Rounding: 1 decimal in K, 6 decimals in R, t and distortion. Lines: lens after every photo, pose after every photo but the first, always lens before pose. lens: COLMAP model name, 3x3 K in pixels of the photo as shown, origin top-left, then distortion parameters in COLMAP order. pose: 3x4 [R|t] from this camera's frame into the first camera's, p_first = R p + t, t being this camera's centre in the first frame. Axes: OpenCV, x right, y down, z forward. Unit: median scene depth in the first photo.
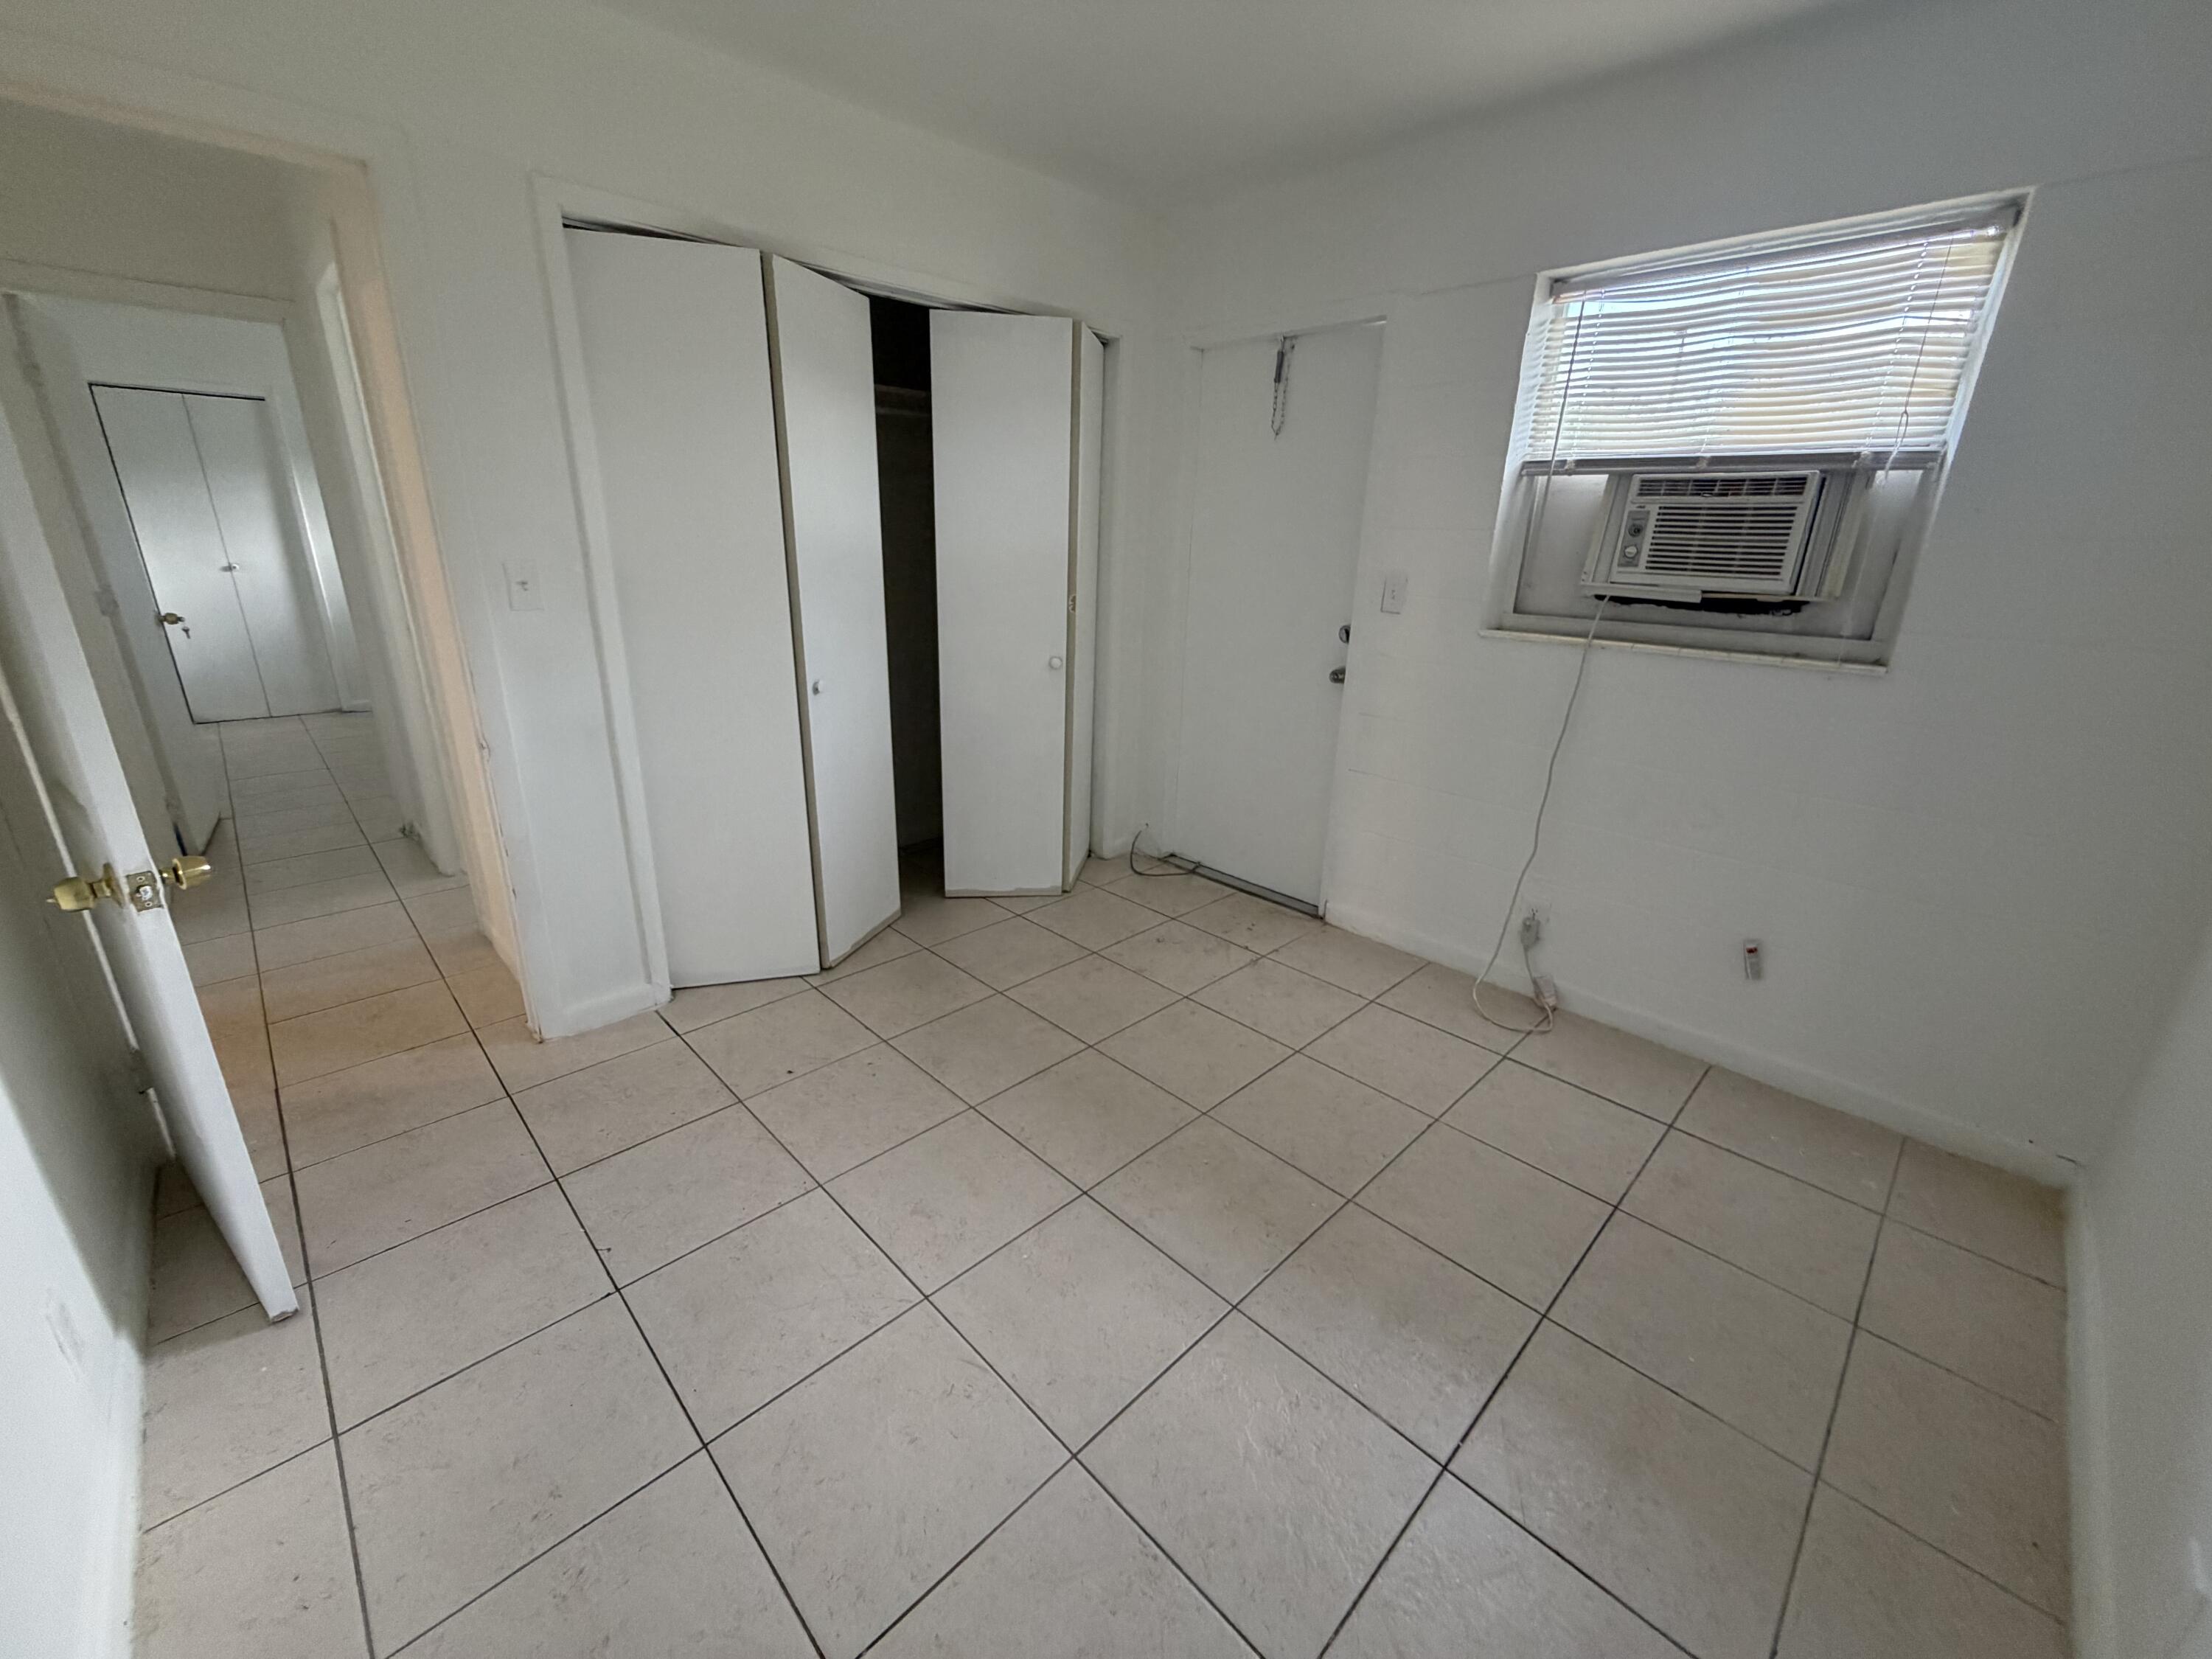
lens RADIAL K [[885.7, 0, 1100.0], [0, 885.7, 829.0], [0, 0, 1]] dist [-0.000147, 0.000238]
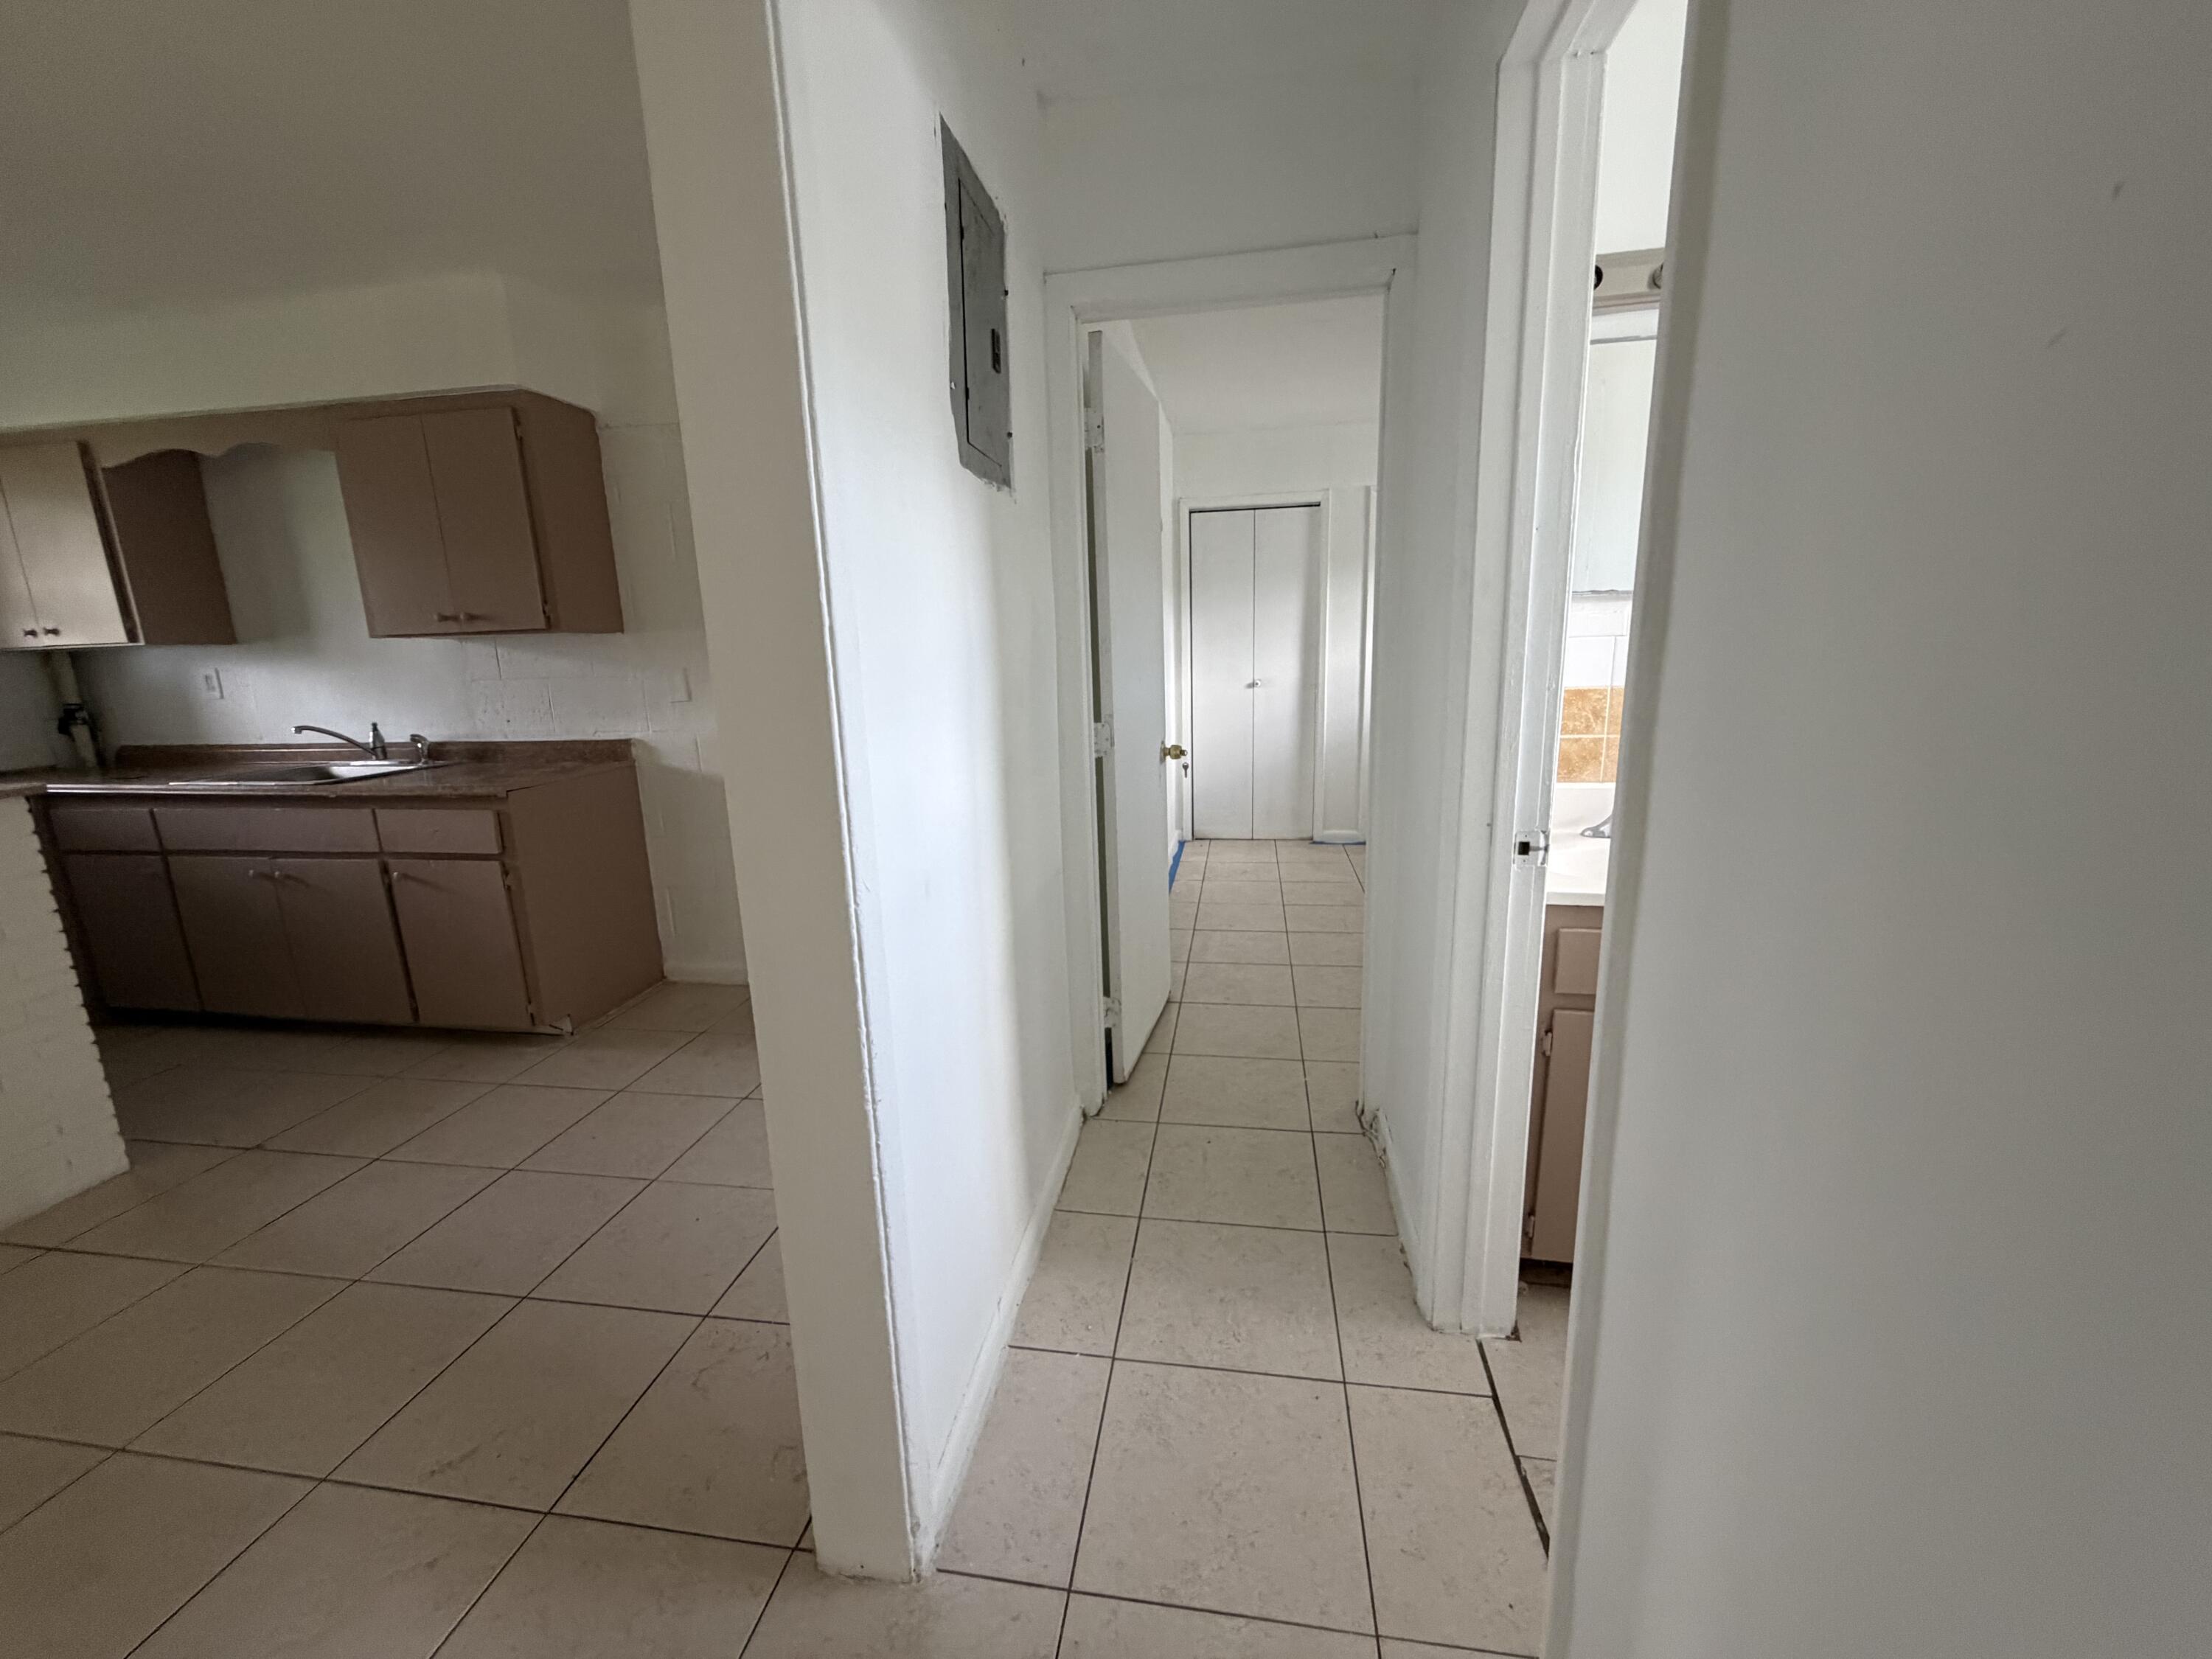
lens RADIAL K [[874.2, 0, 1106.0], [0, 874.2, 829.5], [0, 0, 1]] dist [-0.001024, -0.000154]
pose [[0.596240, 0.123953, -0.793180, -0.333686], [-0.213814, 0.976841, -0.008072, -0.107978], [0.773810, 0.174405, 0.608934, 0.355106]]
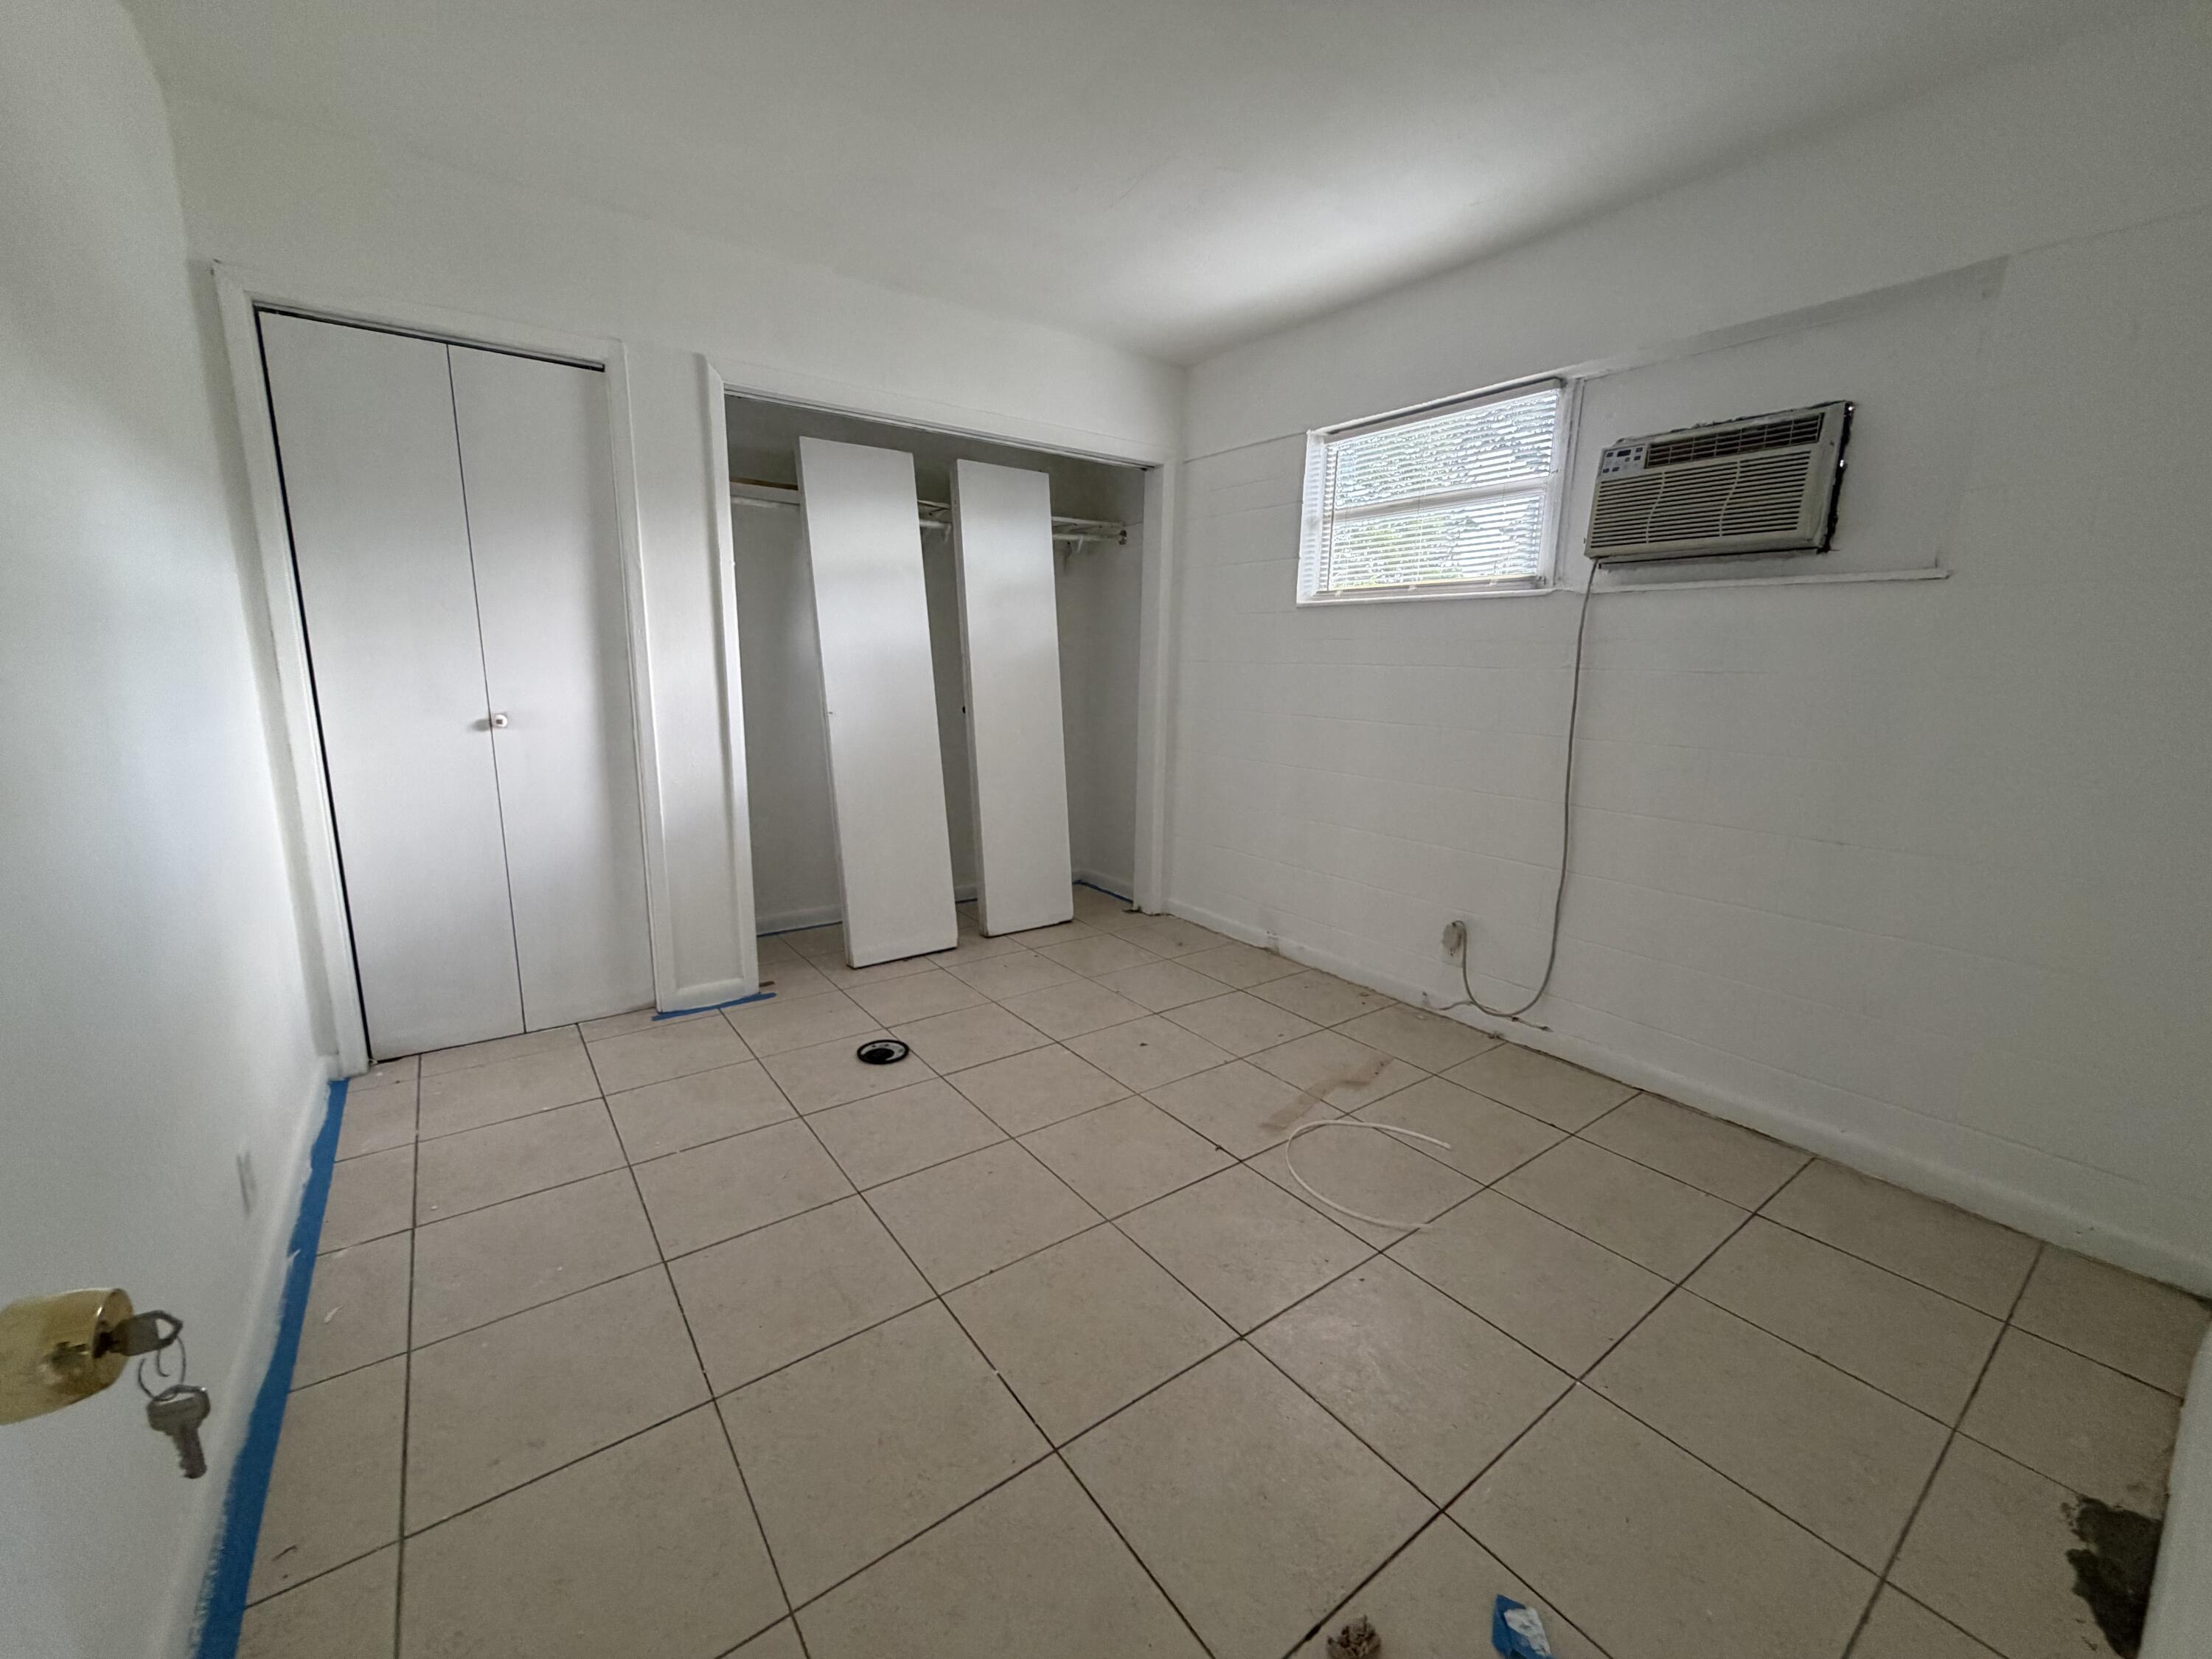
lens RADIAL K [[885.7, 0, 1100.0], [0, 885.7, 829.0], [0, 0, 1]] dist [-0.000147, 0.000238]
pose [[0.989922, 0.023171, -0.139706, -0.646289], [-0.041108, 0.991062, -0.126907, -0.208234], [0.135517, 0.131371, 0.982027, 0.641945]]
